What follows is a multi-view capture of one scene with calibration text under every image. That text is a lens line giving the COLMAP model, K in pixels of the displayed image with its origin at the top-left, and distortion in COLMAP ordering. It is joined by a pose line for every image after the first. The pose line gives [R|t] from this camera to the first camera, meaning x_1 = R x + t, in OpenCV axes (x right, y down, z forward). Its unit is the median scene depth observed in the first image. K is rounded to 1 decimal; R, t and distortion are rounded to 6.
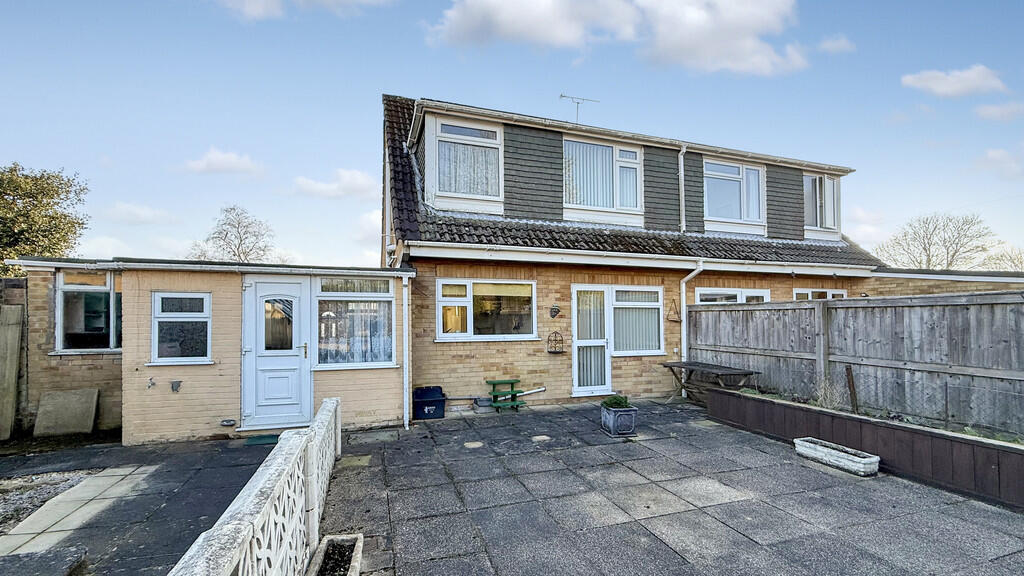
lens RADIAL K [[408.4, 0, 505.6], [0, 408.4, 321.9], [0, 0, 1]] dist [0.002969, 0.000098]
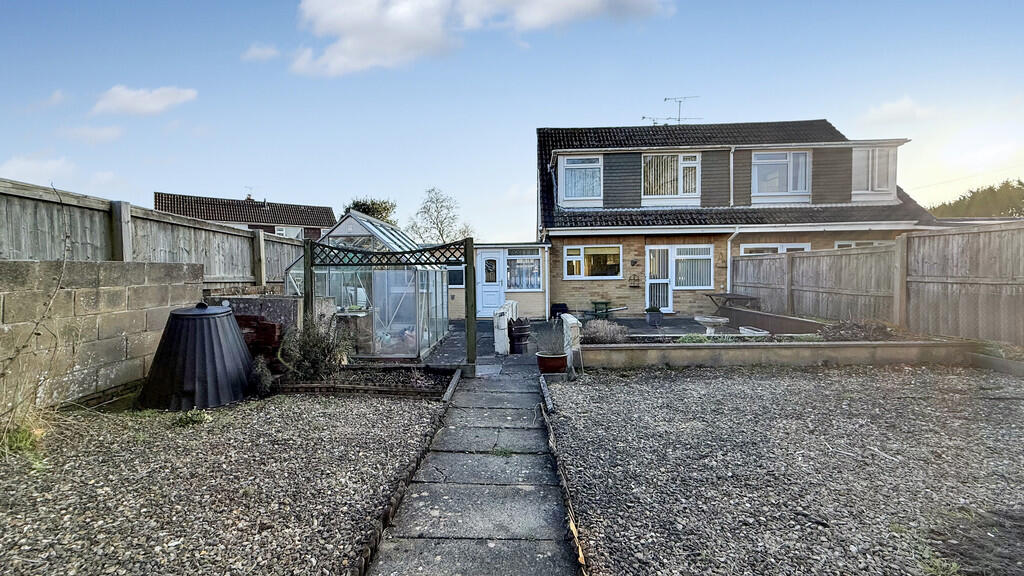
lens RADIAL K [[408.4, 0, 511.3], [0, 408.4, 289.8], [0, 0, 1]] dist [0.002969, 0.000098]
pose [[0.933350, 0.004993, -0.358933, 0.259926], [0.009113, 0.999251, 0.037598, 0.019844], [0.358852, -0.038363, 0.932606, -0.777233]]
